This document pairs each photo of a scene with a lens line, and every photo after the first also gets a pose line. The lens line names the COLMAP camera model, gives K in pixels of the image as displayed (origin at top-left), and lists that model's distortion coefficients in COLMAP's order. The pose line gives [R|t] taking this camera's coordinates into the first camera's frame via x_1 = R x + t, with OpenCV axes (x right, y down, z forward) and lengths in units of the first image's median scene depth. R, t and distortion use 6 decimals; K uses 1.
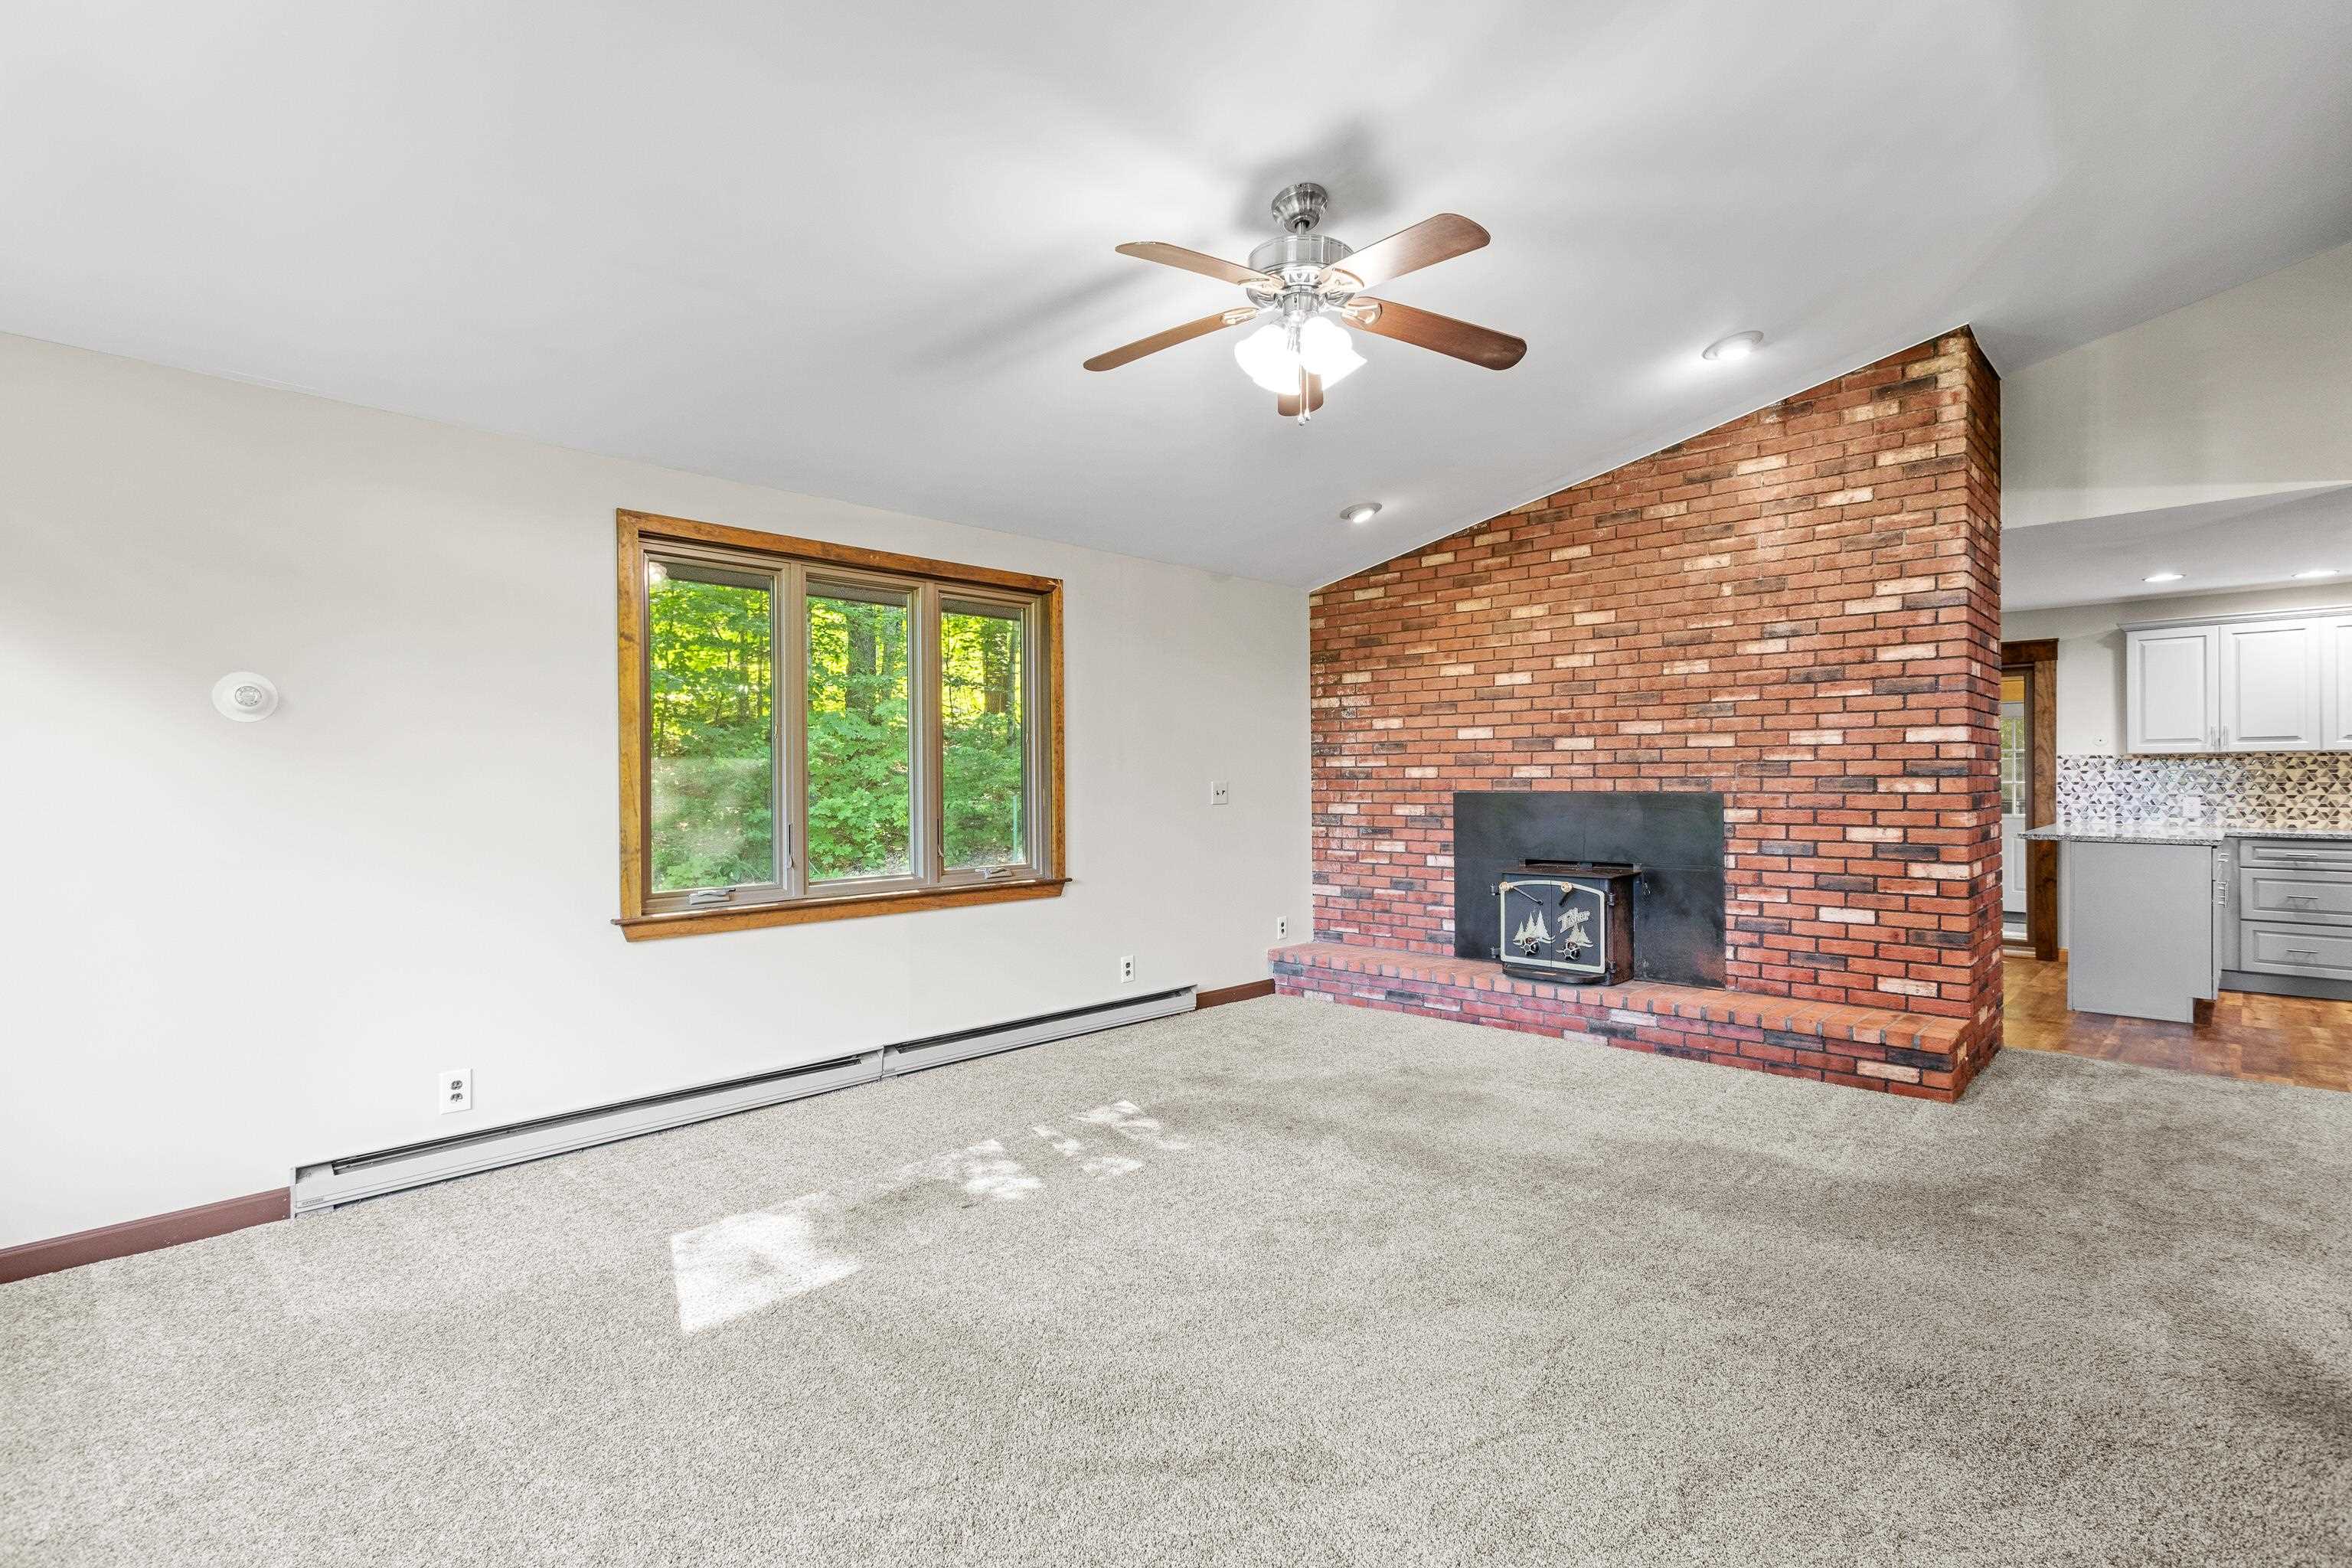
lens RADIAL K [[1169.3, 0, 1205.0], [0, 1169.3, 773.0], [0, 0, 1]] dist [0.034796, 0.000497]
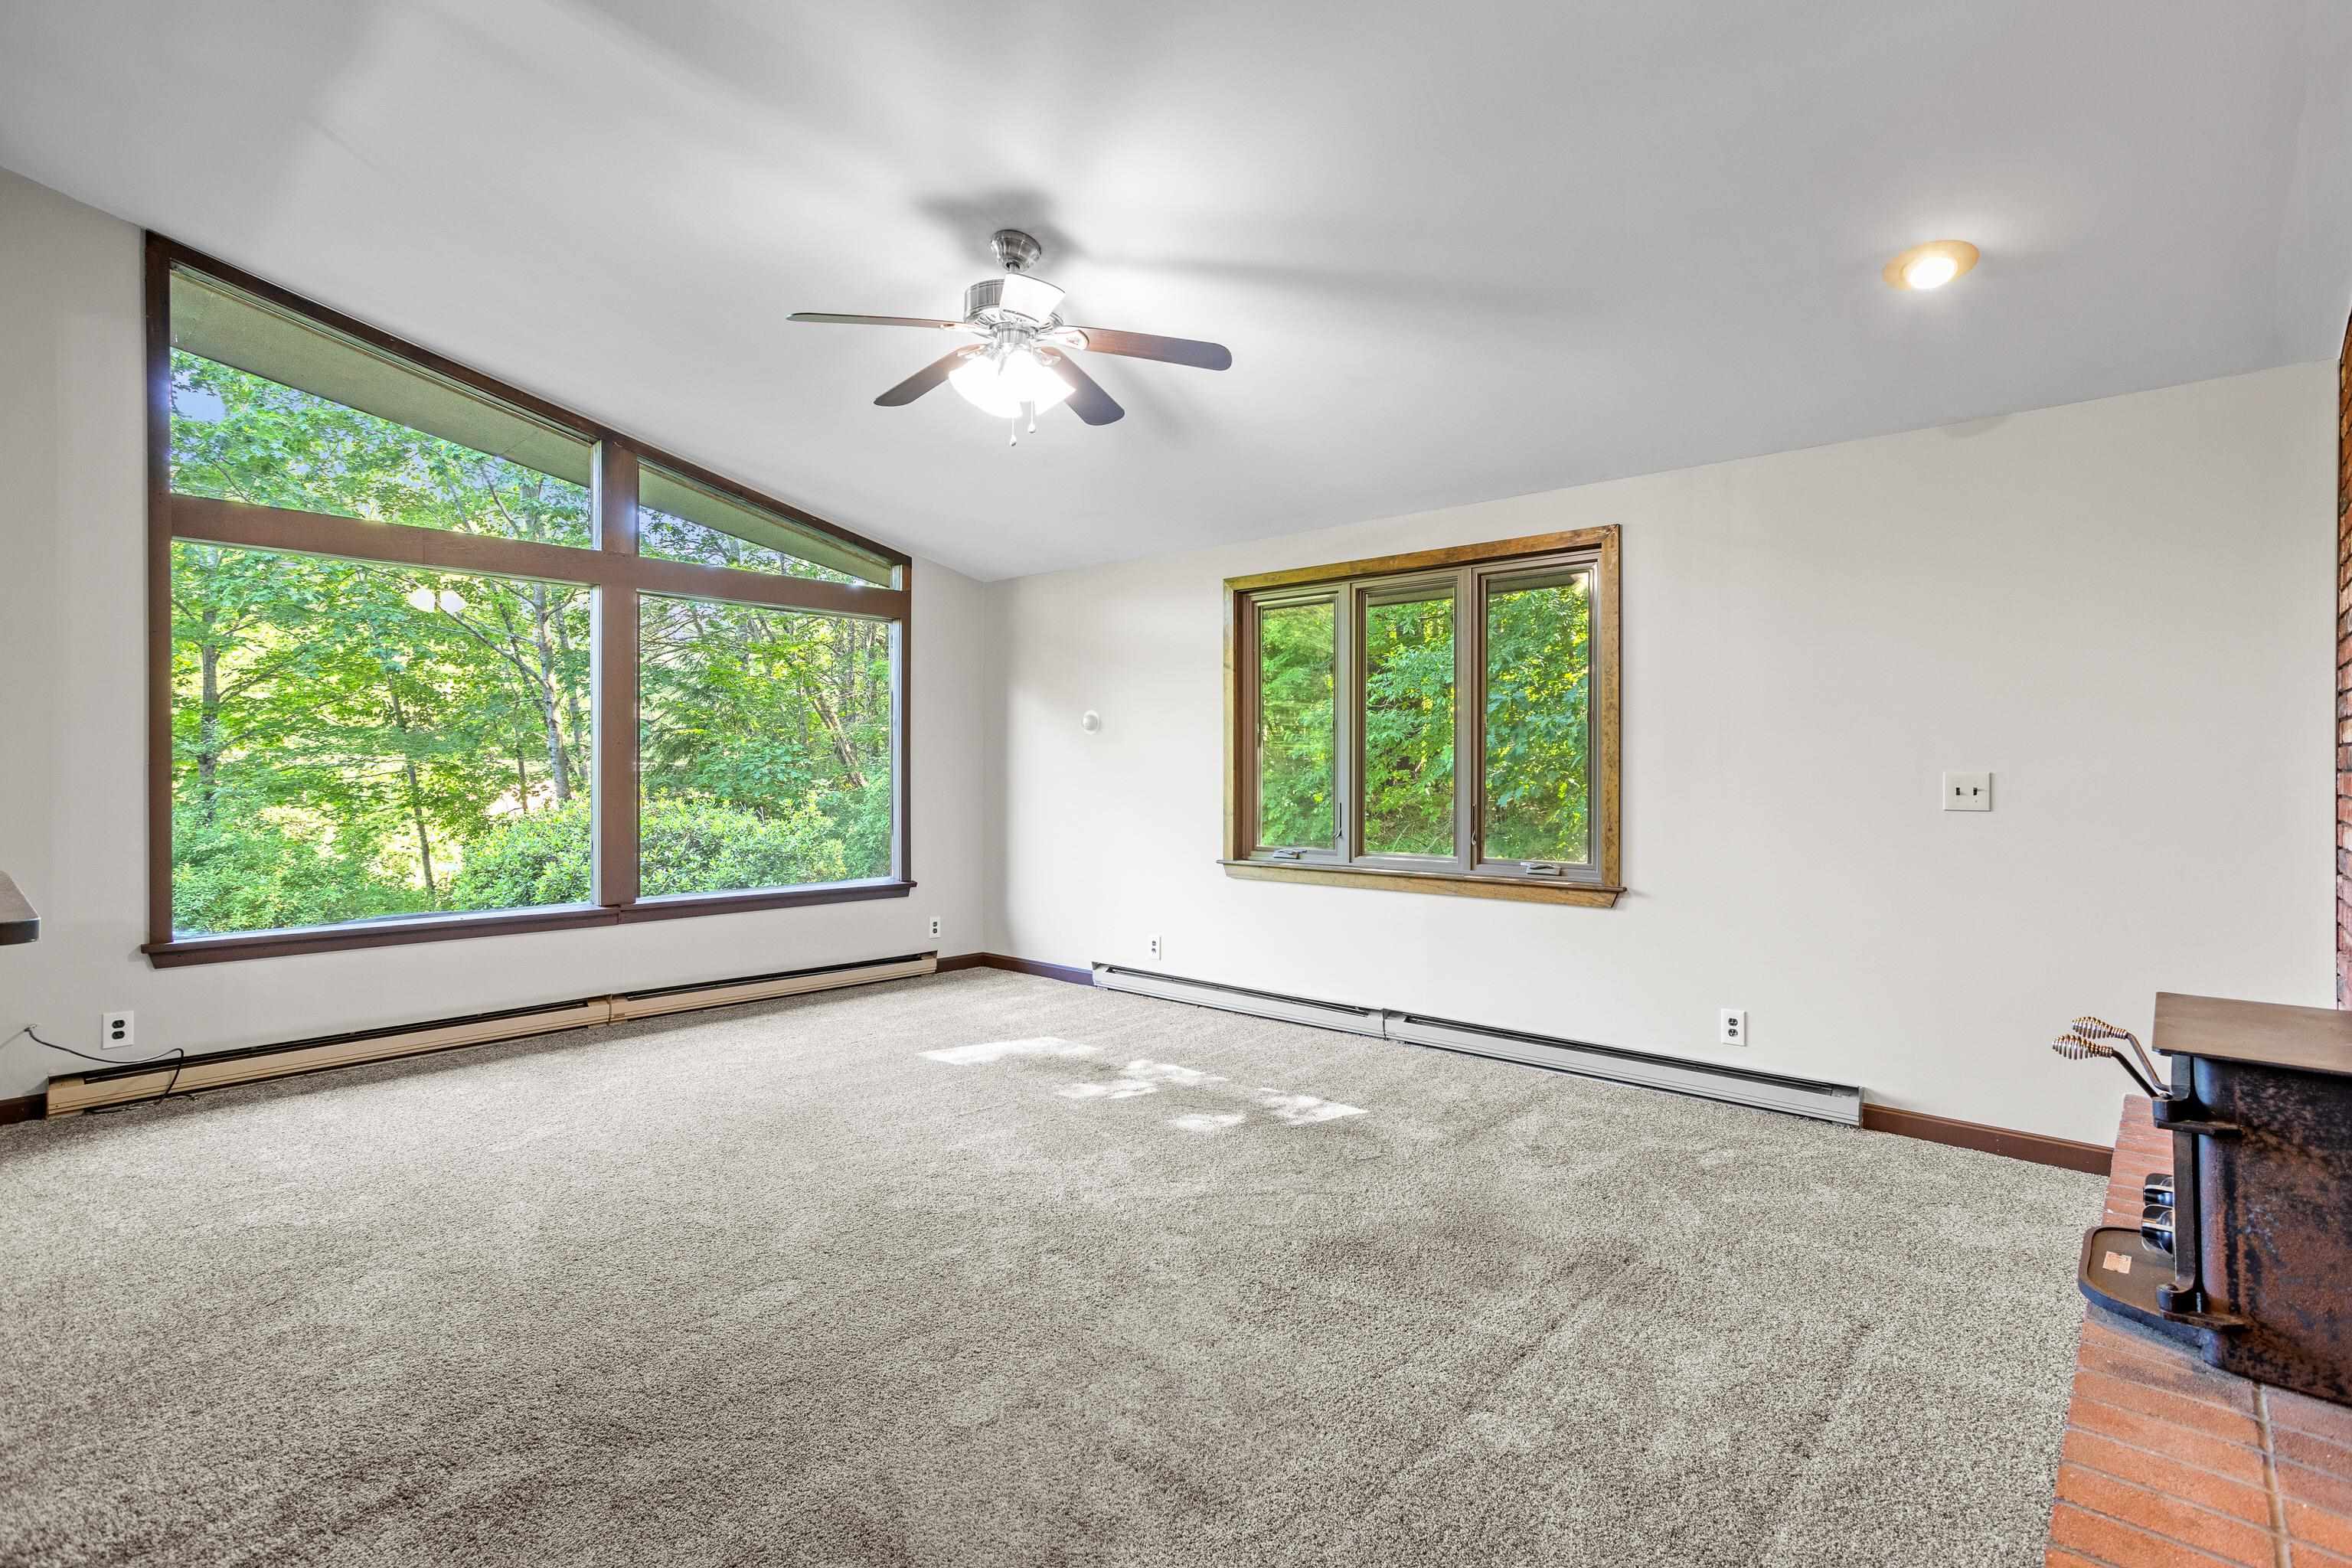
lens RADIAL K [[1145.2, 0, 1181.1], [0, 1145.2, 754.9], [0, 0, 1]] dist [-0.040896, 0.028342]
pose [[-0.002174, 0.005723, -0.999981, 0.742018], [0.014570, 0.999878, 0.005691, -0.013325], [0.999891, -0.014557, -0.002257, 0.765293]]
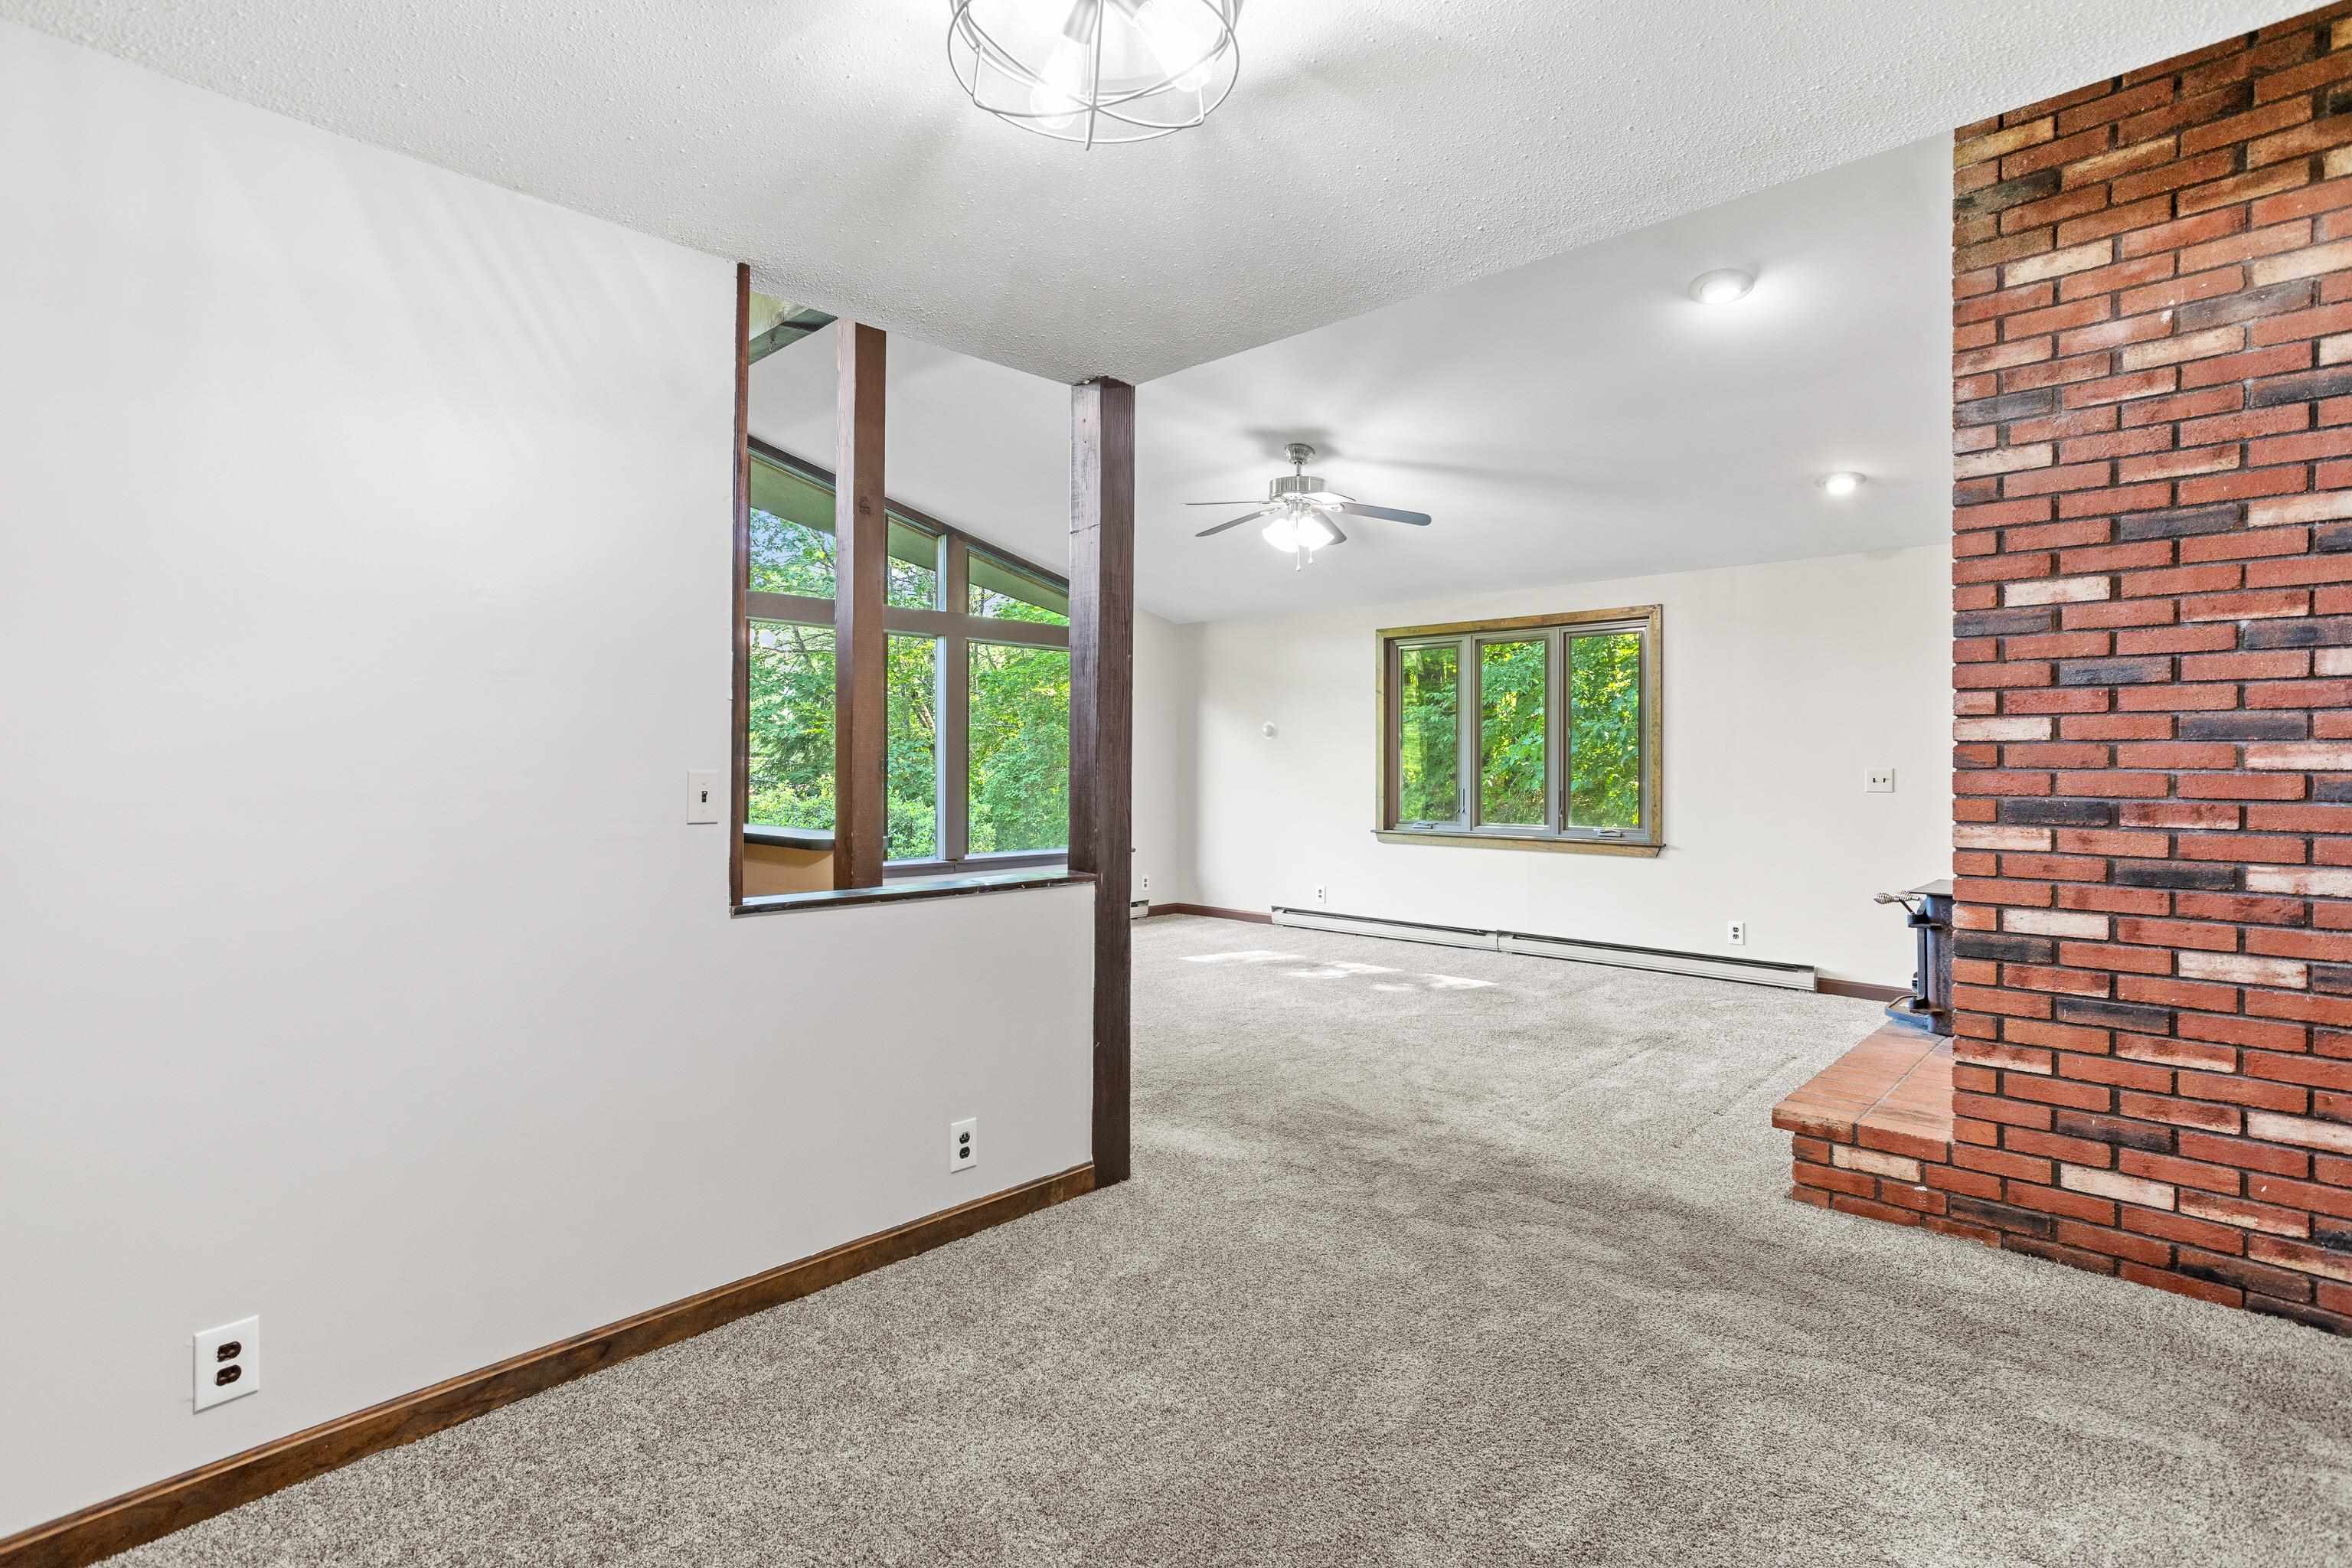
lens RADIAL K [[1145.2, 0, 1181.1], [0, 1145.2, 754.9], [0, 0, 1]] dist [-0.040896, 0.028342]
pose [[-0.026769, 0.010076, -0.999591, 1.206701], [0.014006, 0.999855, 0.009704, -0.025974], [0.999544, -0.013740, -0.026907, 0.576108]]
